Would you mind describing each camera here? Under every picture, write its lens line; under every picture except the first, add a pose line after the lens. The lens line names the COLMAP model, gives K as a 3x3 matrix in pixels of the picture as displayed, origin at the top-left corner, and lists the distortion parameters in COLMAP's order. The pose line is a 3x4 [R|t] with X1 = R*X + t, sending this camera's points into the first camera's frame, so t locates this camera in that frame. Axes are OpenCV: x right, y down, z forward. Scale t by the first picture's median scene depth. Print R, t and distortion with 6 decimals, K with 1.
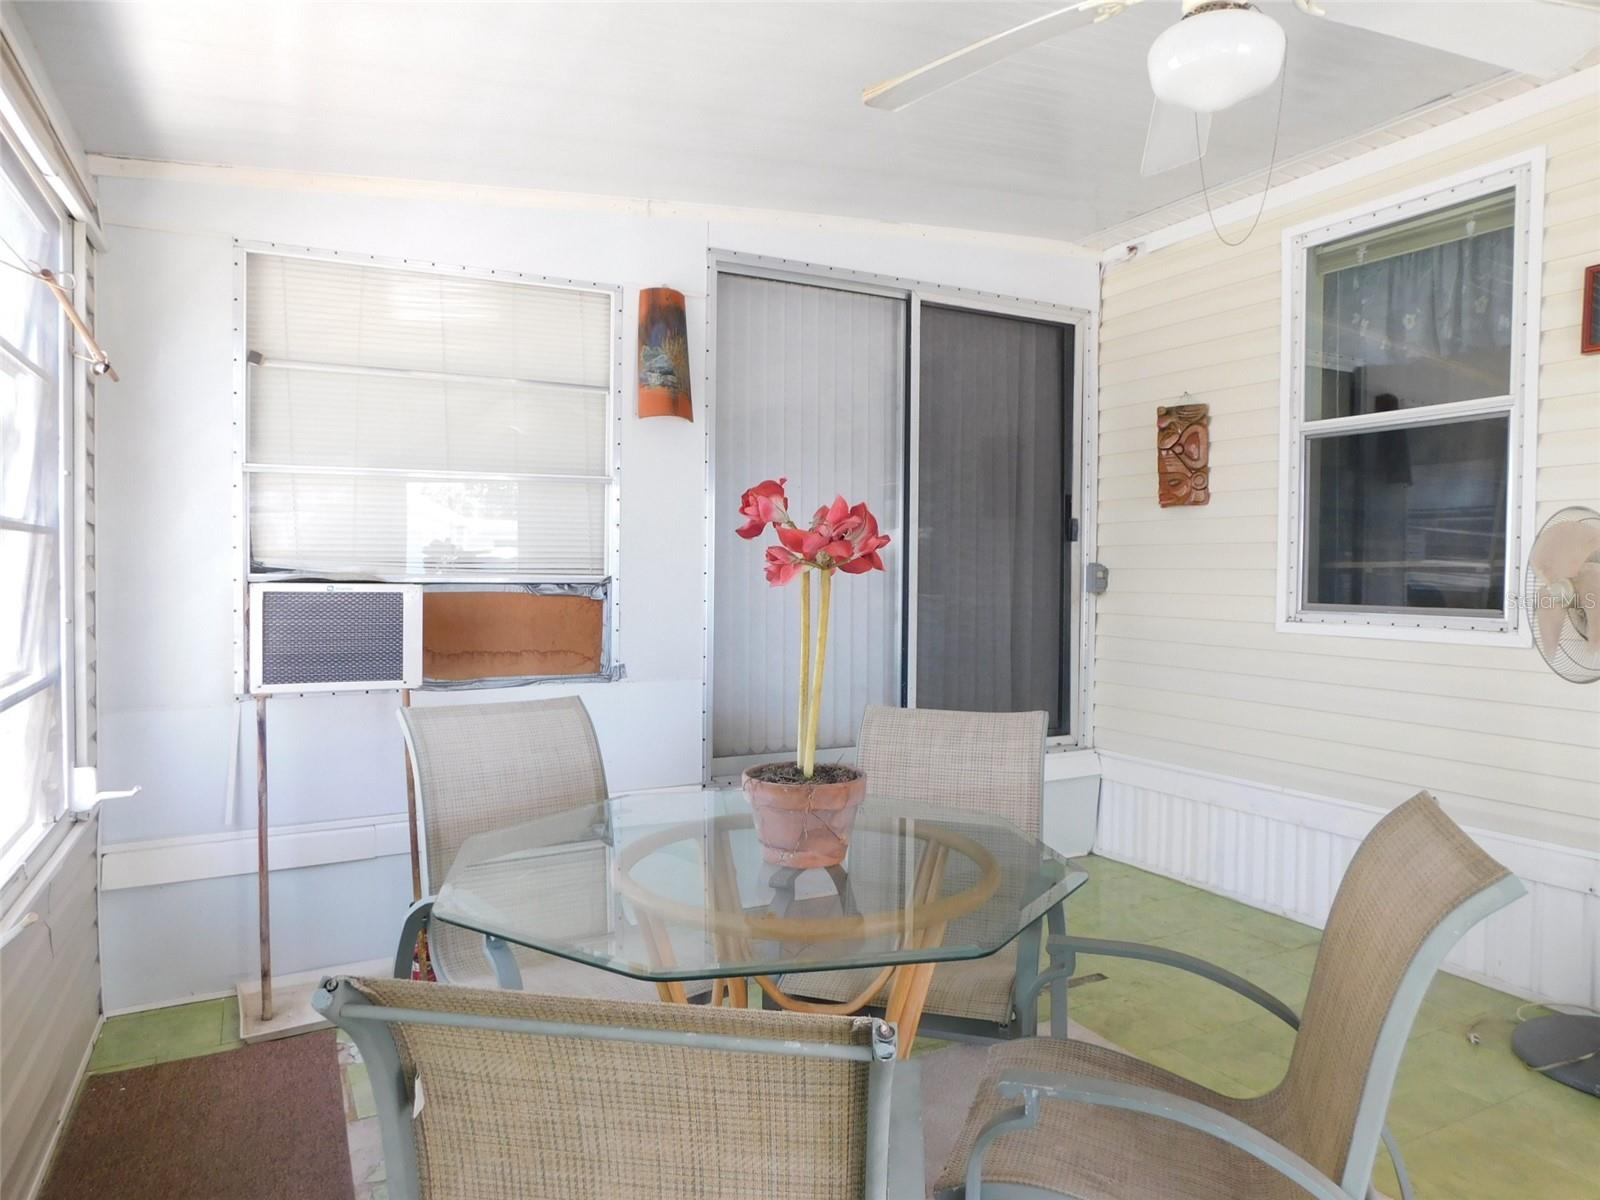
lens RADIAL K [[1032.9, 0, 813.9], [0, 1032.9, 605.5], [0, 0, 1]] dist [-0.035203, 0.006643]
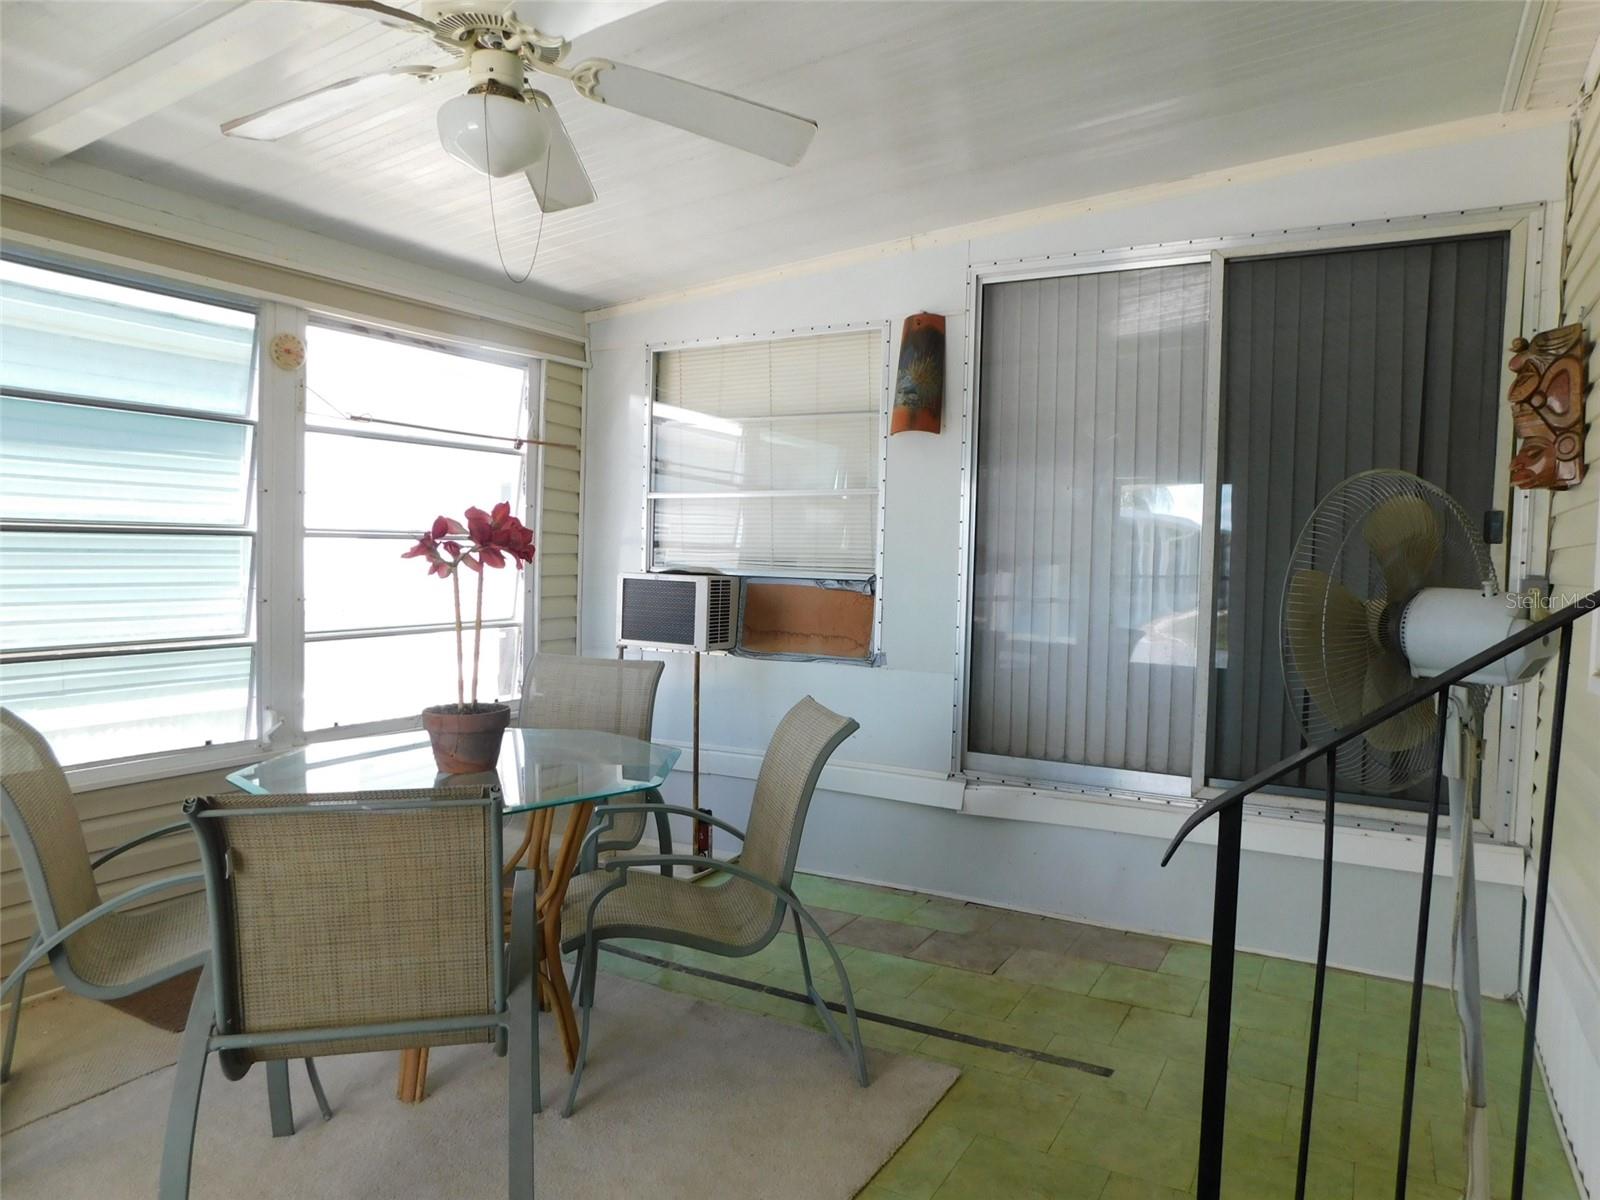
lens RADIAL K [[1032.9, 0, 814.7], [0, 1032.9, 594.8], [0, 0, 1]] dist [-0.035203, 0.006643]
pose [[0.551609, 0.040177, -0.833135, 0.725370], [-0.045428, 0.998804, 0.018088, -0.024080], [0.832865, 0.027870, 0.552774, 0.310810]]
